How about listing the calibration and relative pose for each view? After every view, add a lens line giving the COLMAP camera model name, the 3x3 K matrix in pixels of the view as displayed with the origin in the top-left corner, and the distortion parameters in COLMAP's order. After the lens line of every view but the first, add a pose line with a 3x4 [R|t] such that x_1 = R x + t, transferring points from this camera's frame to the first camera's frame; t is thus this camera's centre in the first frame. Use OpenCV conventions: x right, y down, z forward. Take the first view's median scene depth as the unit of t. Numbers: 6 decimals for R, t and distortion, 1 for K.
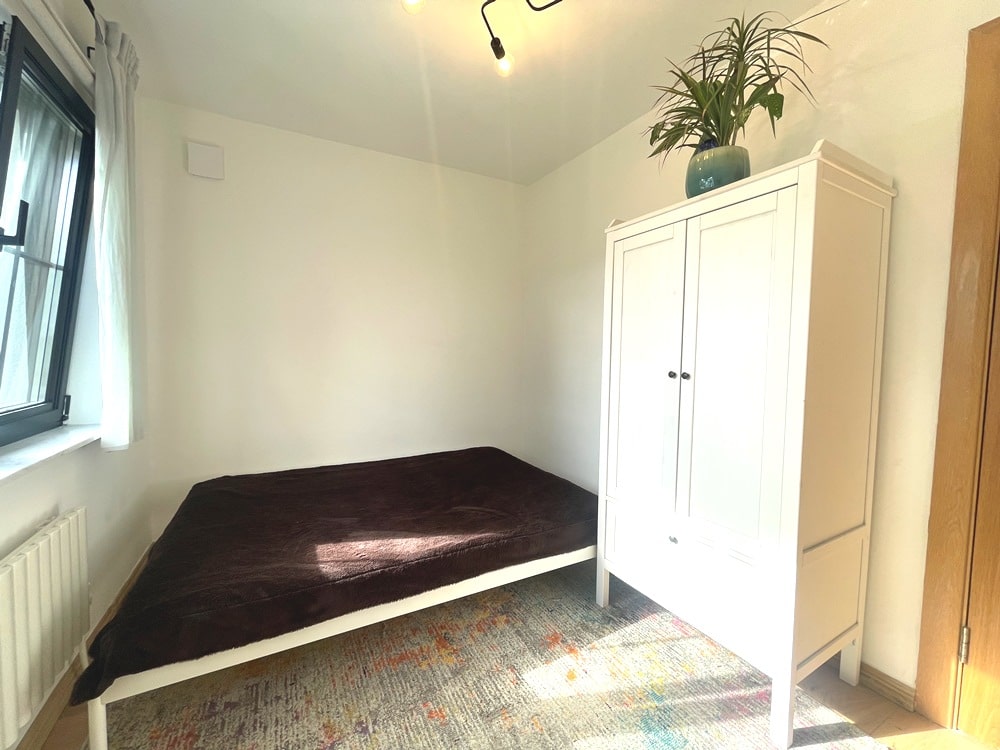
lens RADIAL K [[405.2, 0, 499.0], [0, 405.2, 372.2], [0, 0, 1]] dist [-0.001935, 0.000714]
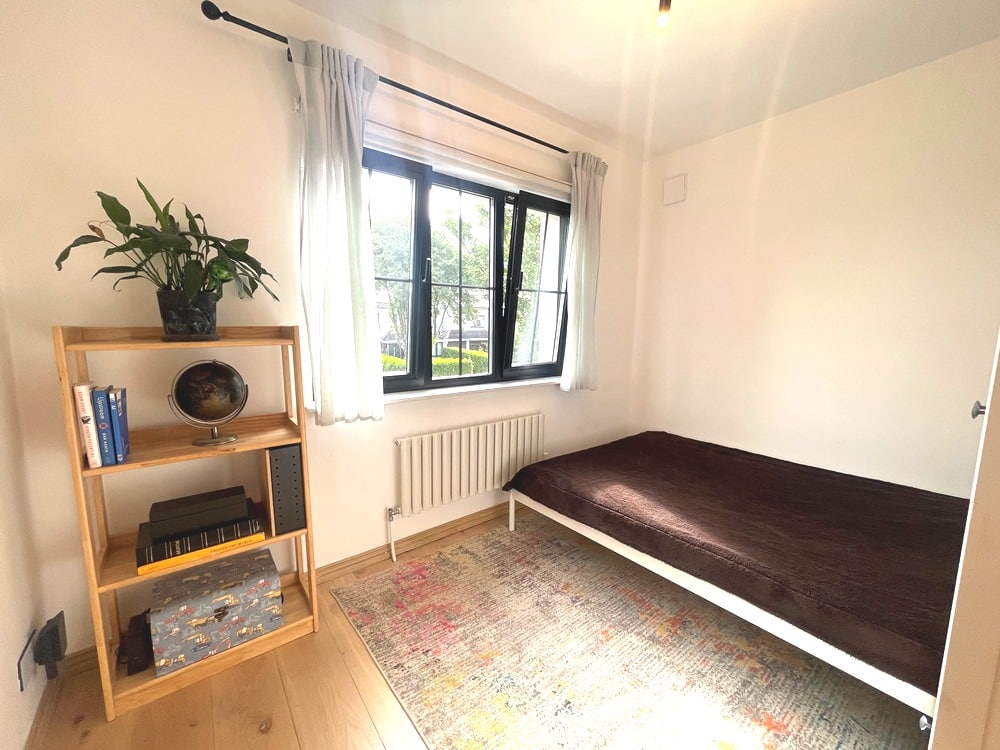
lens RADIAL K [[405.2, 0, 496.3], [0, 405.2, 374.2], [0, 0, 1]] dist [-0.001935, 0.000714]
pose [[0.175692, 0.112691, -0.977974, 0.737843], [-0.057822, 0.992893, 0.104022, -0.048721], [0.982746, 0.038273, 0.180959, 0.333719]]
